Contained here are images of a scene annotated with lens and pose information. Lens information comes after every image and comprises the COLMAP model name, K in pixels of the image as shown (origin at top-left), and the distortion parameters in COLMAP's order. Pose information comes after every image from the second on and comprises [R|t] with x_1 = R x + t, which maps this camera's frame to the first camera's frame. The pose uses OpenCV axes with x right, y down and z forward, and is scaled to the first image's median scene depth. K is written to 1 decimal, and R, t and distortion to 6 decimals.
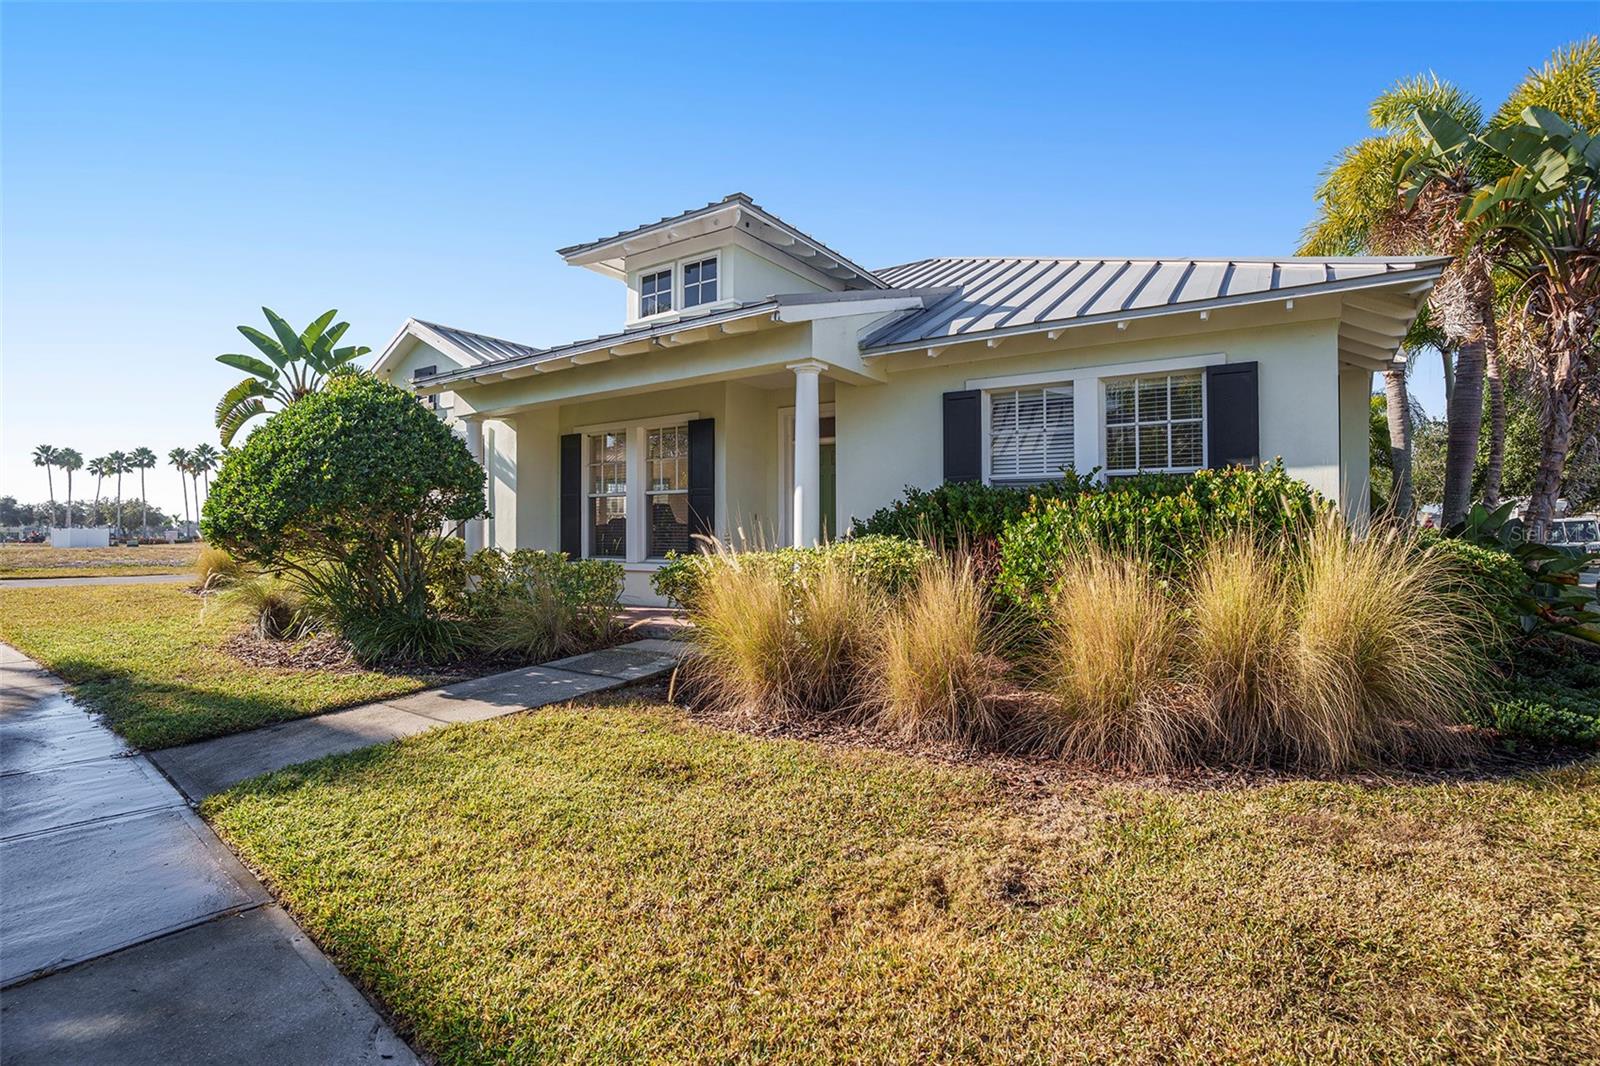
lens RADIAL K [[784.2, 0, 846.9], [0, 784.2, 554.5], [0, 0, 1]] dist [-0.065860, 0.019837]
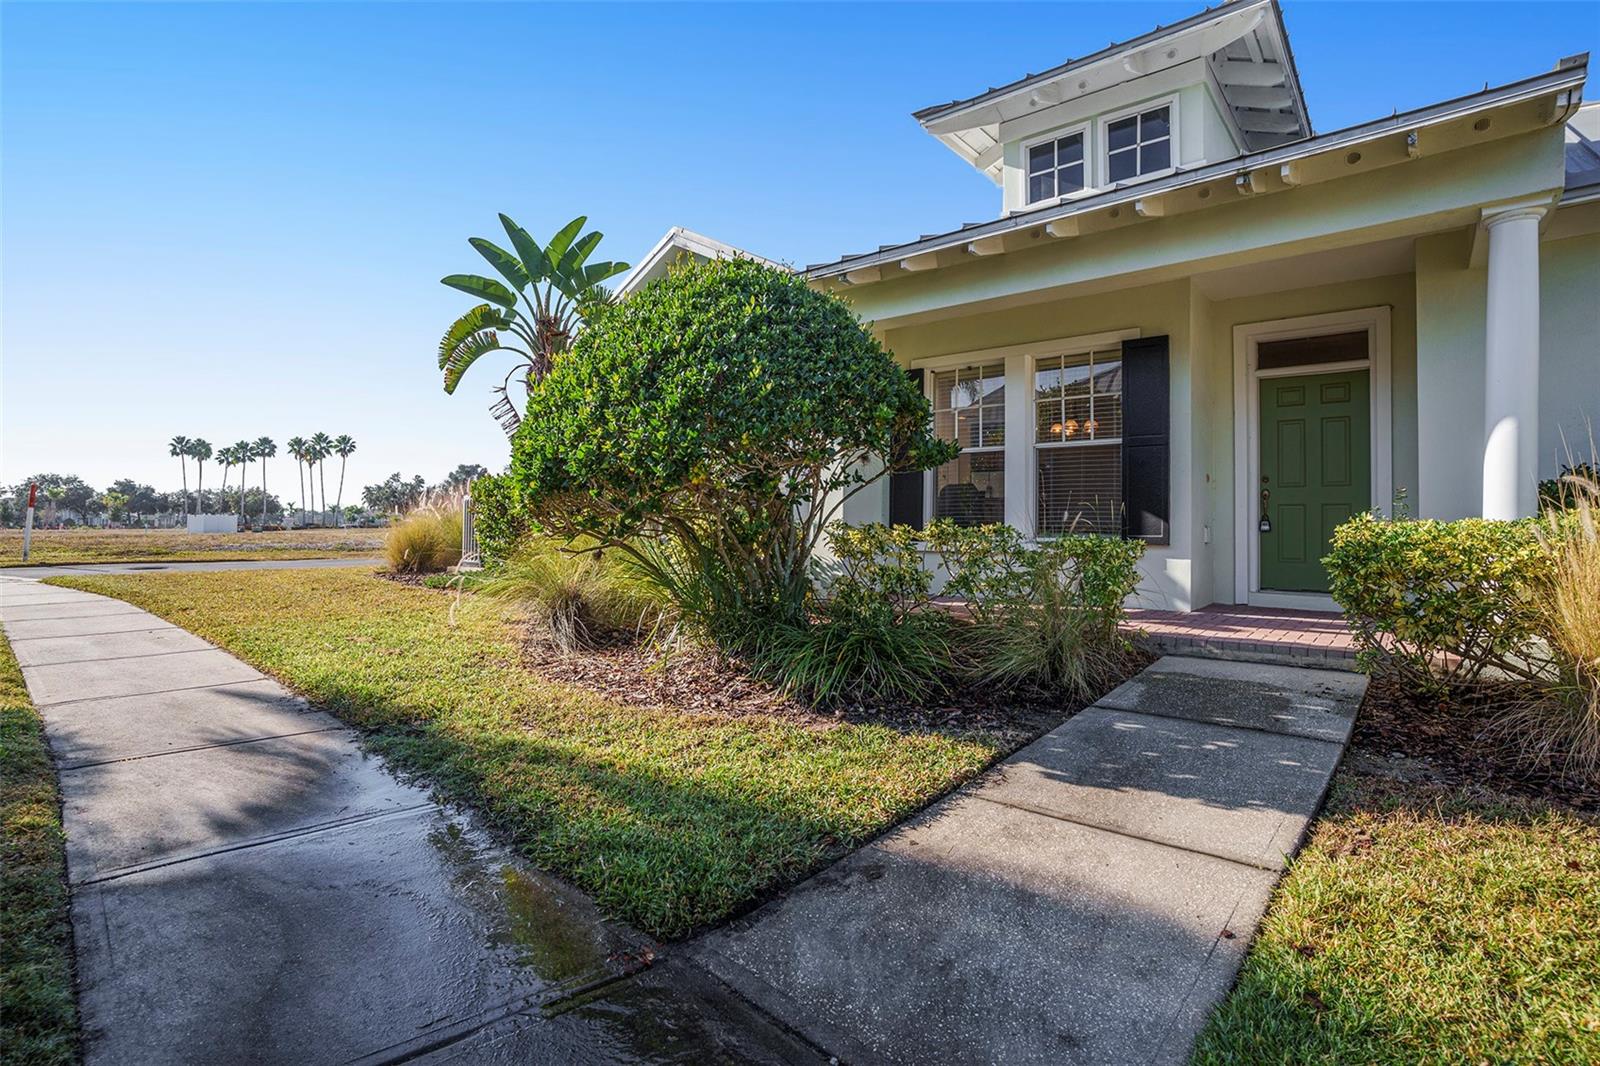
lens RADIAL K [[784.2, 0, 813.5], [0, 784.2, 541.4], [0, 0, 1]] dist [-0.065860, 0.019837]
pose [[0.993319, 0.005126, -0.115287, -0.354285], [-0.005825, 0.999967, -0.005729, 0.012709], [0.115253, 0.006362, 0.993316, 0.250944]]
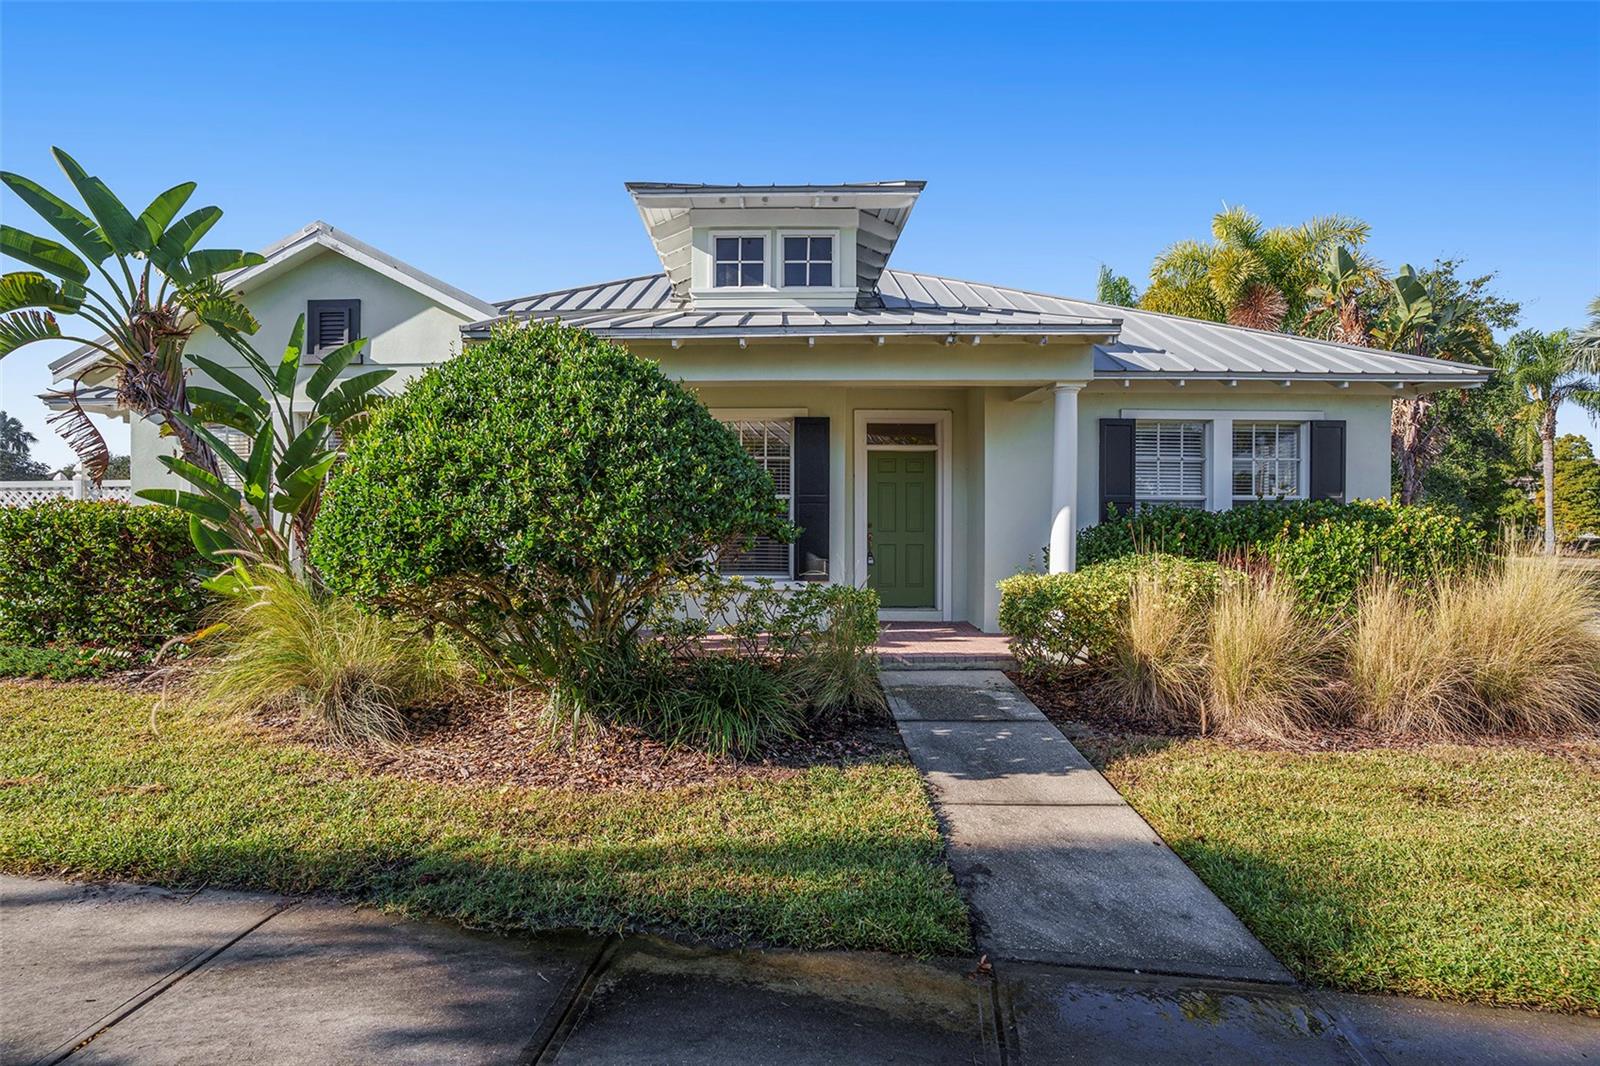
lens RADIAL K [[784.2, 0, 777.3], [0, 784.2, 534.8], [0, 0, 1]] dist [-0.065860, 0.019837]
pose [[0.842704, -0.008115, 0.538316, -0.617229], [0.010209, 0.999947, -0.000909, -0.035677], [-0.538280, 0.006262, 0.842743, 0.247171]]
